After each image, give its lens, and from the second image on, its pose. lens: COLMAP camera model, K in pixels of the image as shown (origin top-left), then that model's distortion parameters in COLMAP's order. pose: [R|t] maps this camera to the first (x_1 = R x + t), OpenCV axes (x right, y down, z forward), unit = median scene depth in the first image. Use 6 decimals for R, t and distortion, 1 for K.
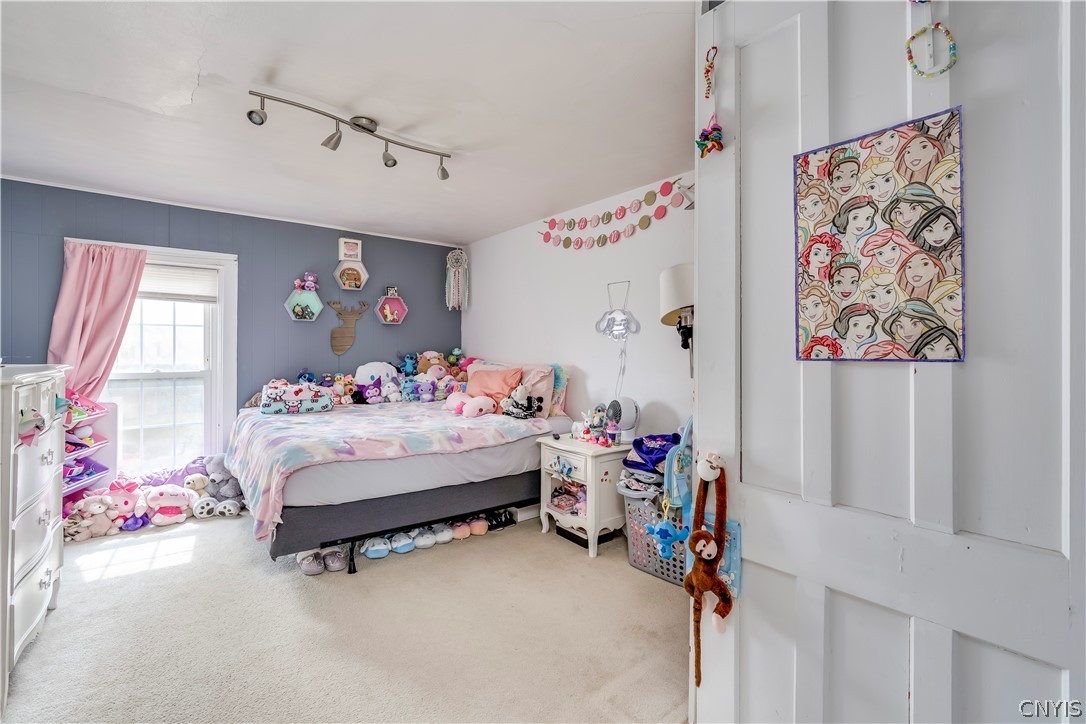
lens RADIAL K [[494.2, 0, 542.1], [0, 494.2, 354.7], [0, 0, 1]] dist [-0.004126, 0.001350]
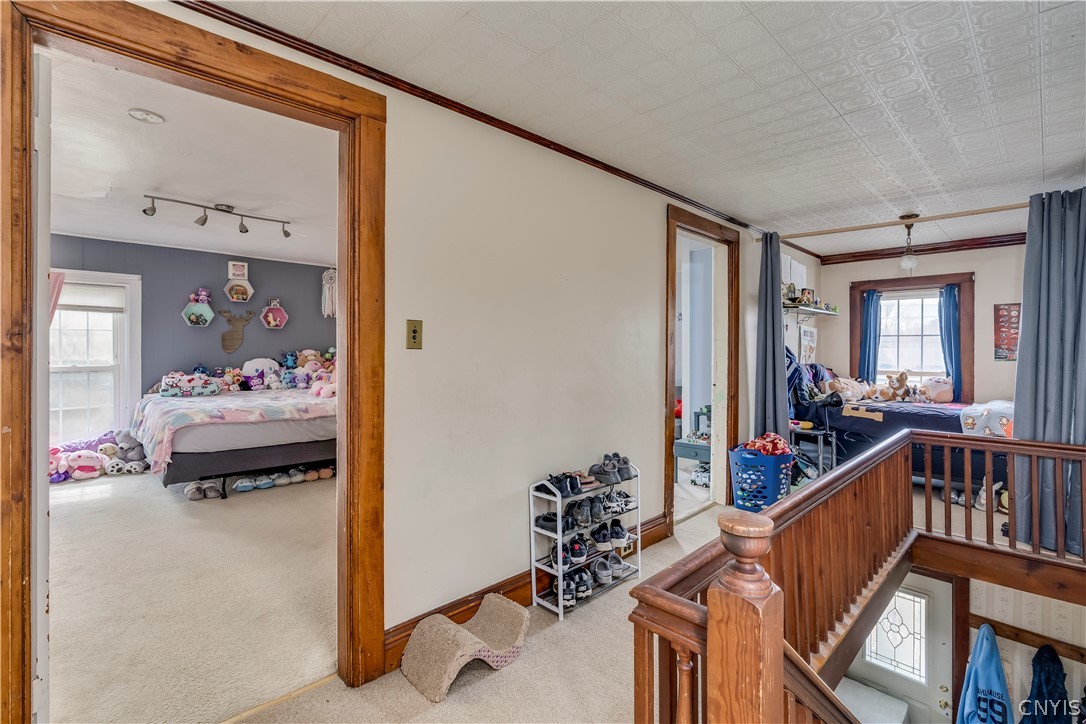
lens RADIAL K [[494.2, 0, 543.1], [0, 494.2, 355.3], [0, 0, 1]] dist [-0.004126, 0.001350]
pose [[0.992610, -0.002228, 0.121332, 0.295929], [0.001515, 0.999981, 0.005965, 0.000338], [-0.121343, -0.005737, 0.992594, -0.448726]]
